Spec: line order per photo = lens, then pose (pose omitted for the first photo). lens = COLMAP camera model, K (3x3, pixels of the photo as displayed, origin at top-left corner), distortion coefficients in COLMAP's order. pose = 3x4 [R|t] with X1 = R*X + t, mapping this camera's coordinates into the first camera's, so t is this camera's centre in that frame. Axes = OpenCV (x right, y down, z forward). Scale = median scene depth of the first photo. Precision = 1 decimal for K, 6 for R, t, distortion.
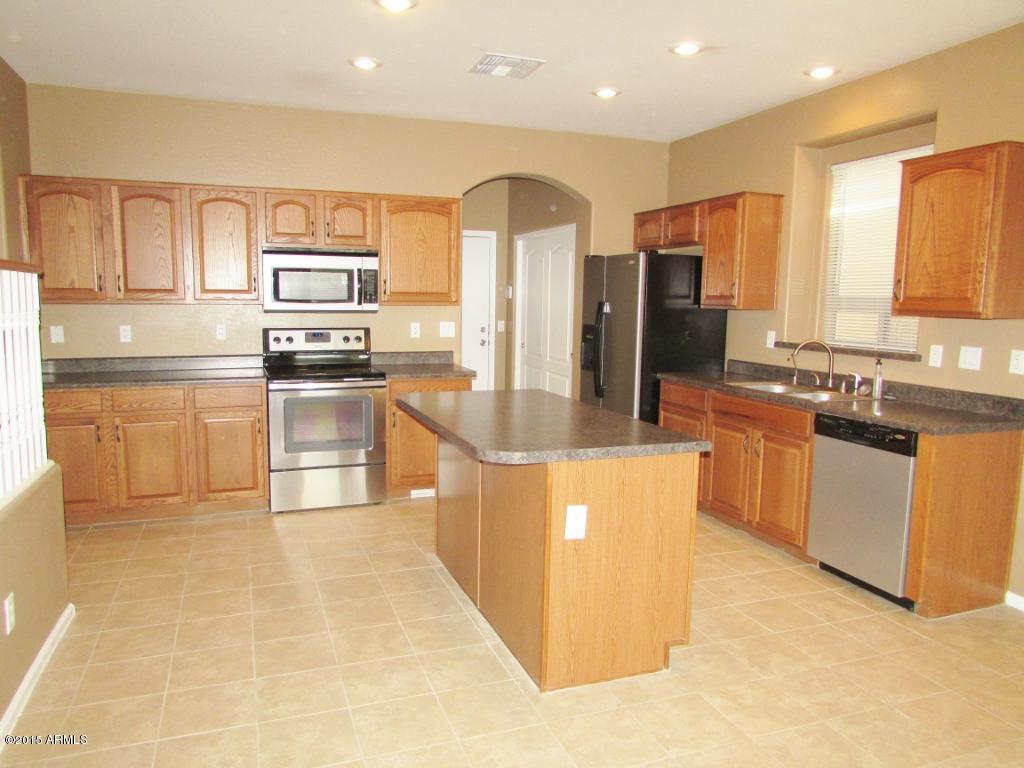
lens RADIAL K [[727.6, 0, 505.6], [0, 727.6, 387.7], [0, 0, 1]] dist [-0.026610, 0.010404]
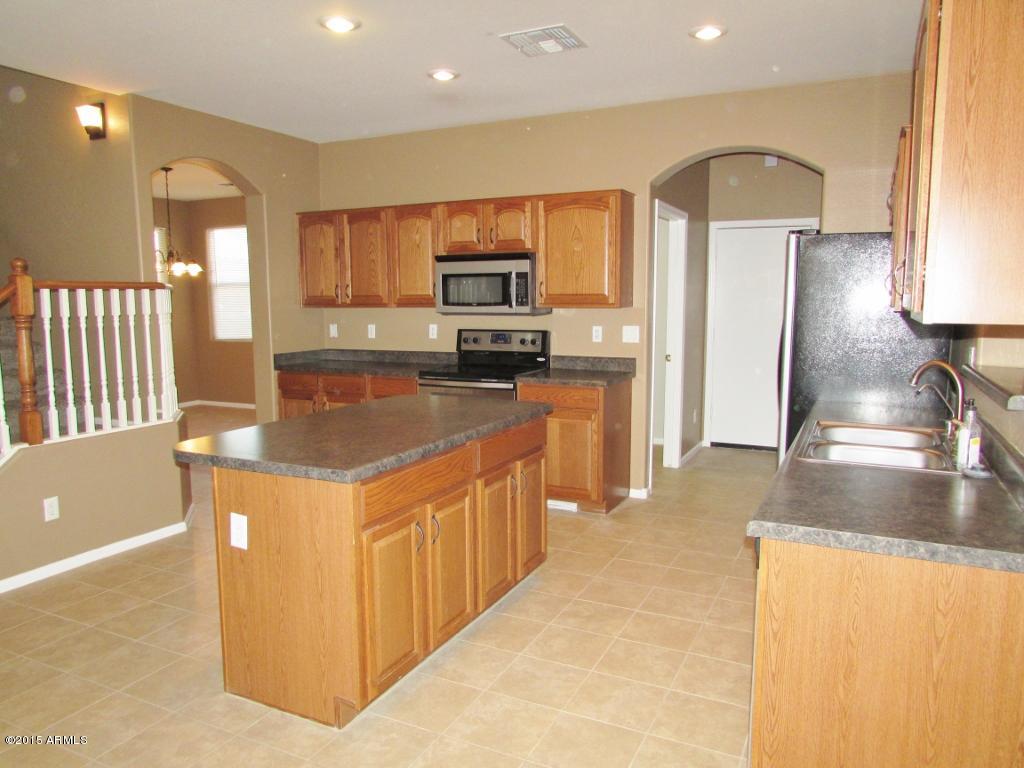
lens RADIAL K [[727.6, 0, 512.9], [0, 727.6, 390.3], [0, 0, 1]] dist [-0.026610, 0.010404]
pose [[0.695067, 0.075475, -0.714973, 0.596216], [-0.075291, 0.996648, 0.032015, -0.035796], [0.714992, 0.031578, 0.698419, 0.332690]]
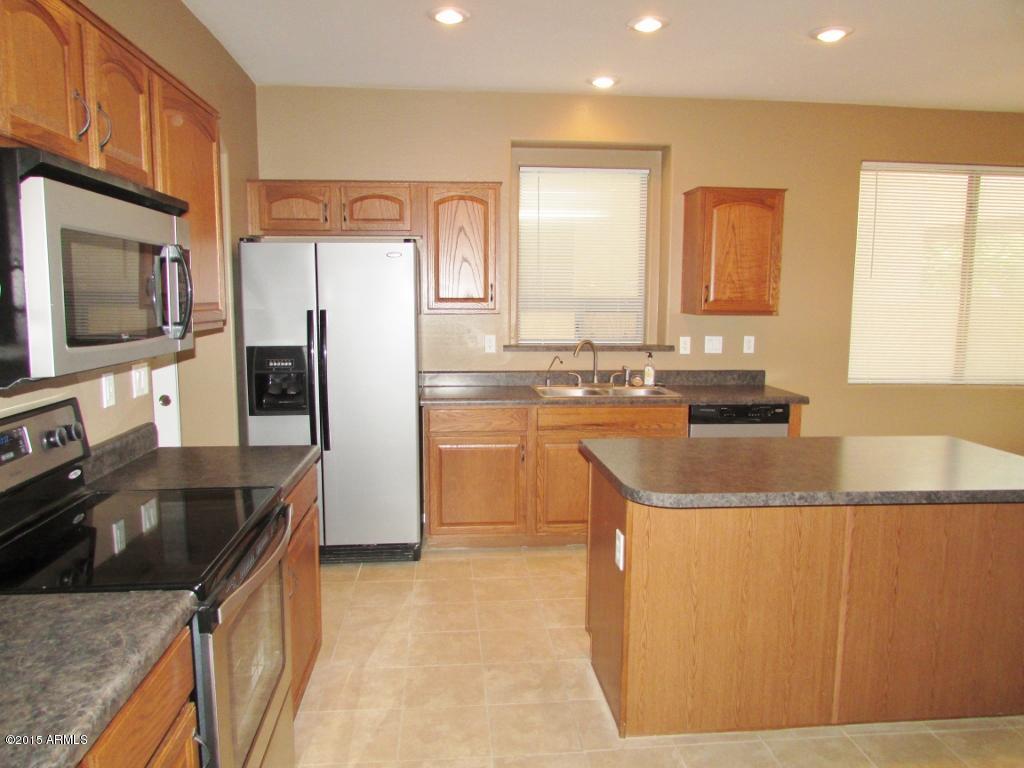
lens RADIAL K [[727.6, 0, 501.1], [0, 727.6, 385.0], [0, 0, 1]] dist [-0.026610, 0.010404]
pose [[0.263245, -0.133755, 0.955412, -0.593504], [0.116307, 0.987519, 0.106203, -0.124771], [-0.957692, 0.083164, 0.275516, 0.816591]]
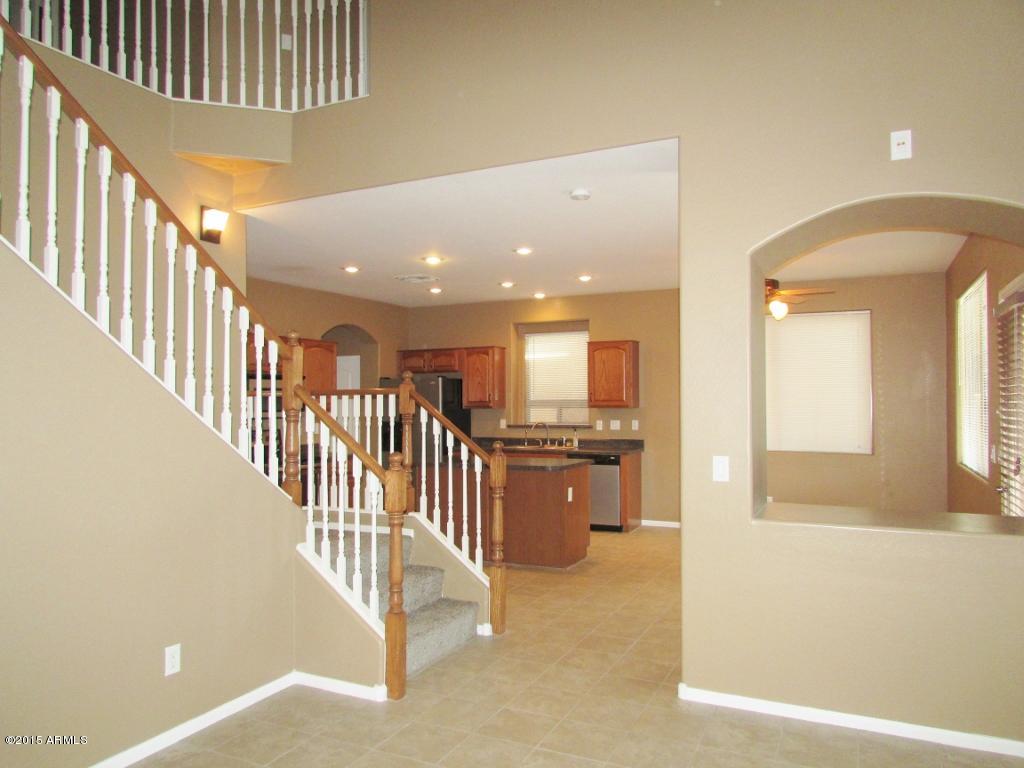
lens RADIAL K [[727.6, 0, 513.0], [0, 727.6, 384.6], [0, 0, 1]] dist [-0.026610, 0.010404]
pose [[0.705604, -0.003235, 0.708599, -1.030994], [0.106024, 0.989215, -0.101060, 0.026213], [-0.700630, 0.146437, 0.698337, -0.361137]]
